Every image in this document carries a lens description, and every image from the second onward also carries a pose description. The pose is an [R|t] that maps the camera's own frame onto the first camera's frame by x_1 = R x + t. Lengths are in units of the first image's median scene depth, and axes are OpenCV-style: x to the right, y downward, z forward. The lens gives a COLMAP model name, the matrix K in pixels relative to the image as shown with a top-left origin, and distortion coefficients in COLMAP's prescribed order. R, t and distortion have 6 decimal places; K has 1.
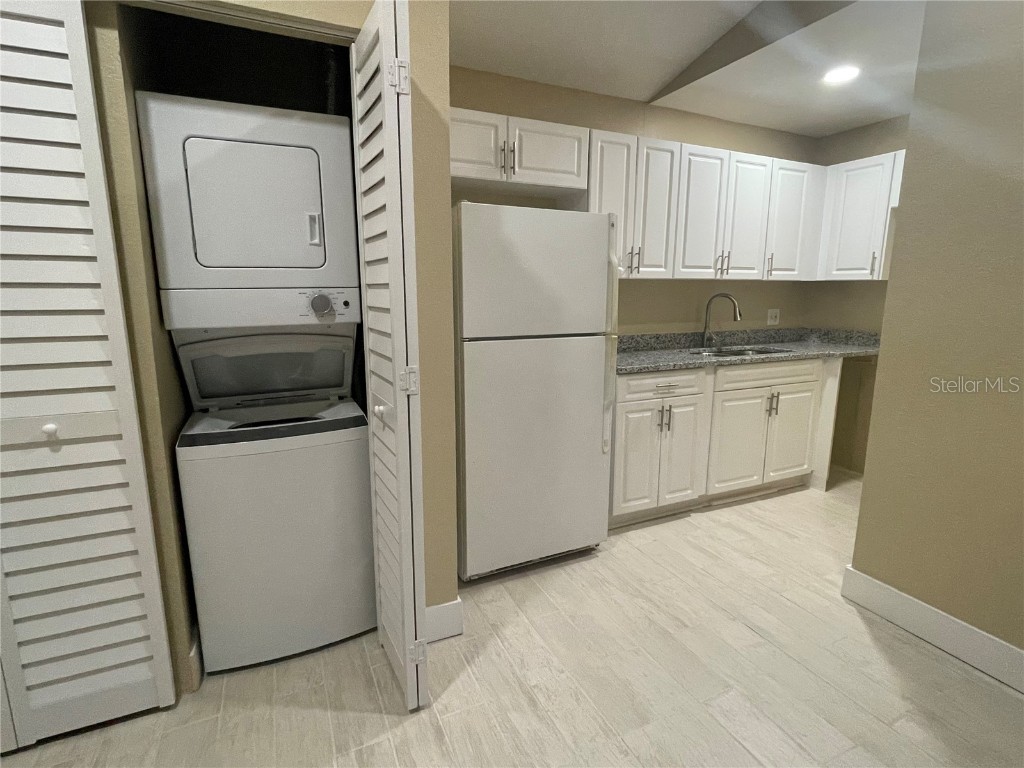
lens RADIAL K [[510.2, 0, 513.2], [0, 510.2, 380.9], [0, 0, 1]] dist [-0.004166, 0.001193]
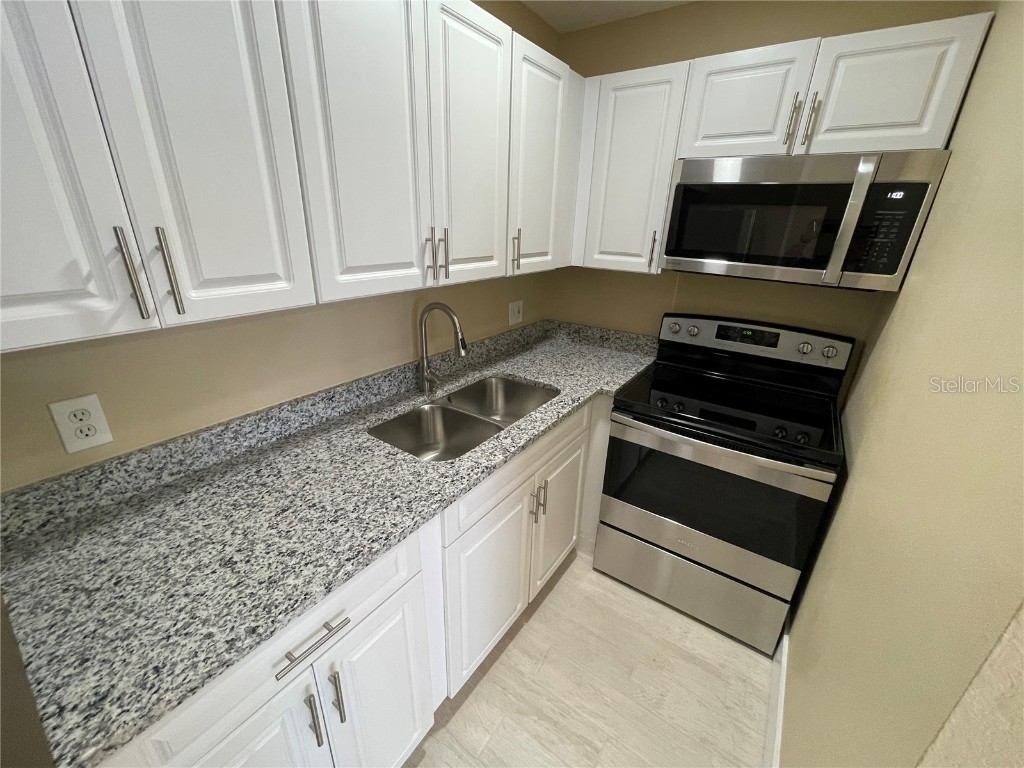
lens RADIAL K [[409.6, 0, 510.2], [0, 409.6, 380.0], [0, 0, 1]] dist [-0.006499, 0.000702]
pose [[0.869310, -0.158202, 0.468265, 0.287474], [0.063558, 0.975307, 0.211513, -0.202223], [-0.490164, -0.154108, 0.857899, 0.650196]]
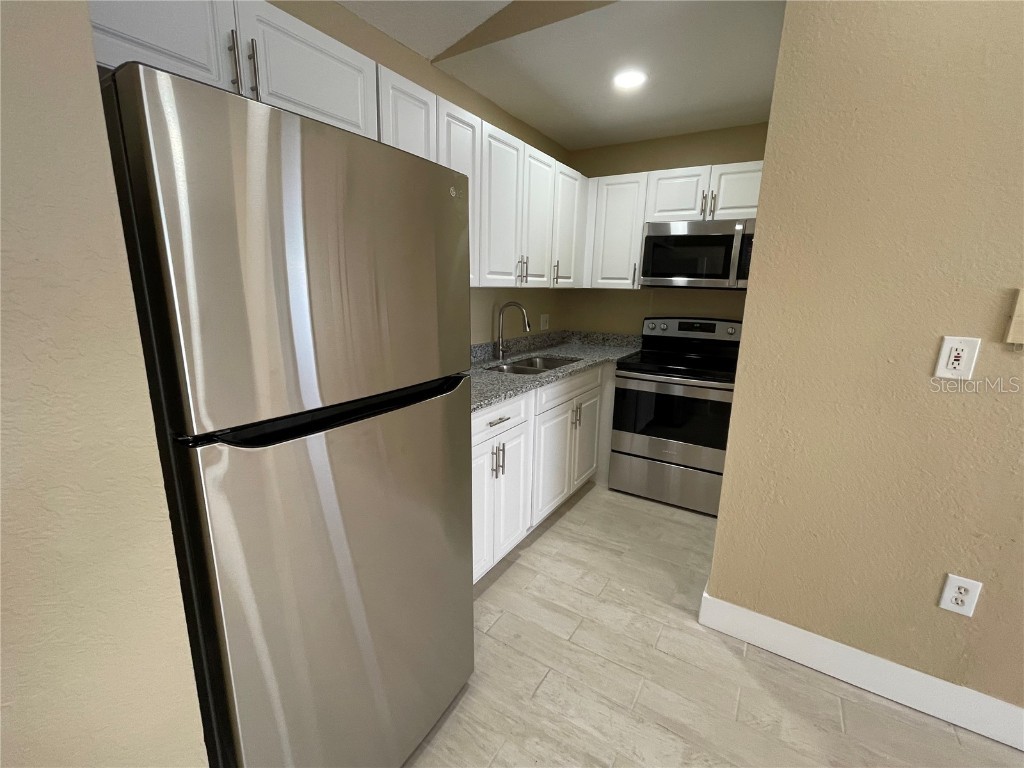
lens RADIAL K [[440.6, 0, 512.8], [0, 440.6, 380.0], [0, 0, 1]] dist [0.009212, -0.000559]
pose [[0.841168, -0.098655, 0.531699, -0.042819], [0.076110, 0.995029, 0.064215, -0.091190], [-0.535392, -0.013548, 0.844495, 0.359888]]
